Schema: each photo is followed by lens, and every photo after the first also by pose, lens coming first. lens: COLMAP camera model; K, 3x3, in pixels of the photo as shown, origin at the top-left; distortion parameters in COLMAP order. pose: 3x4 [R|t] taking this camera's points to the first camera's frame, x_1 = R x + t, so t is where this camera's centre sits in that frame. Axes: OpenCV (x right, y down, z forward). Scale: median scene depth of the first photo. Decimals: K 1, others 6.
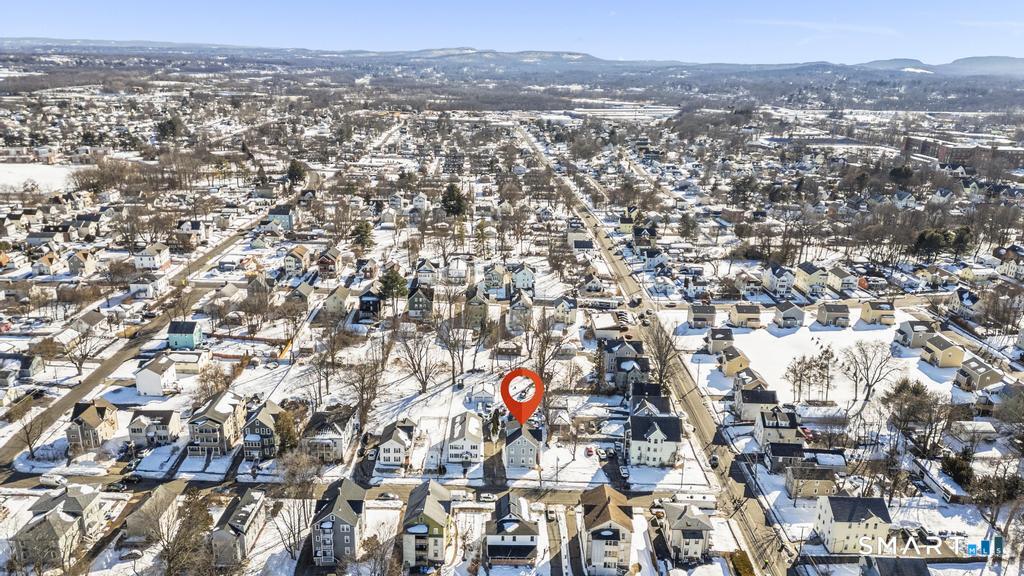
lens RADIAL K [[759.4, 0, 509.5], [0, 759.4, 284.9], [0, 0, 1]] dist [0.050244, -0.021579]
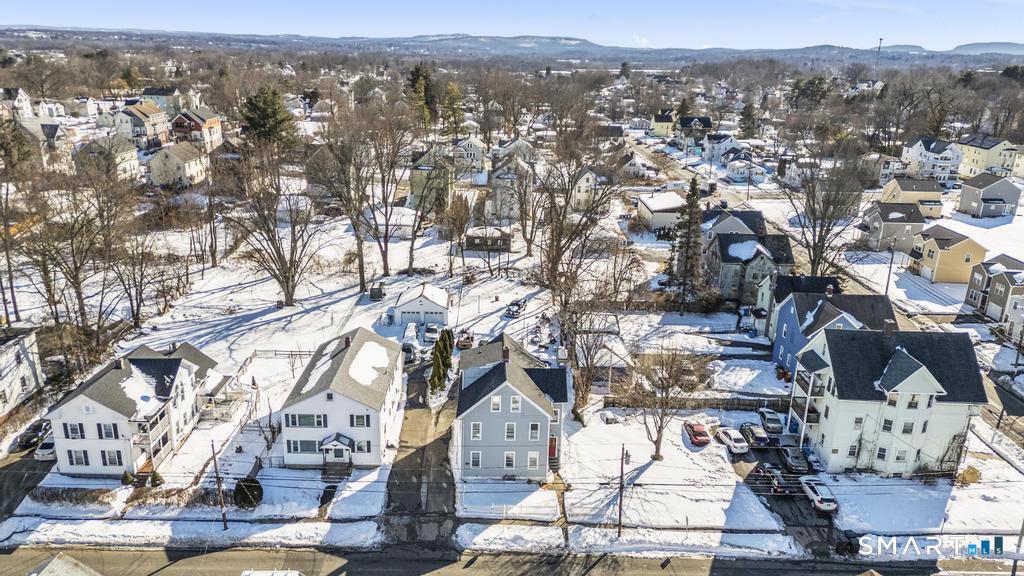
lens RADIAL K [[759.4, 0, 509.0], [0, 759.4, 298.5], [0, 0, 1]] dist [0.050244, -0.021579]
pose [[0.999993, -0.002063, 0.003230, 0.015355], [0.001974, 0.999628, 0.027220, 0.141680], [-0.003285, -0.027214, 0.999624, 0.628030]]
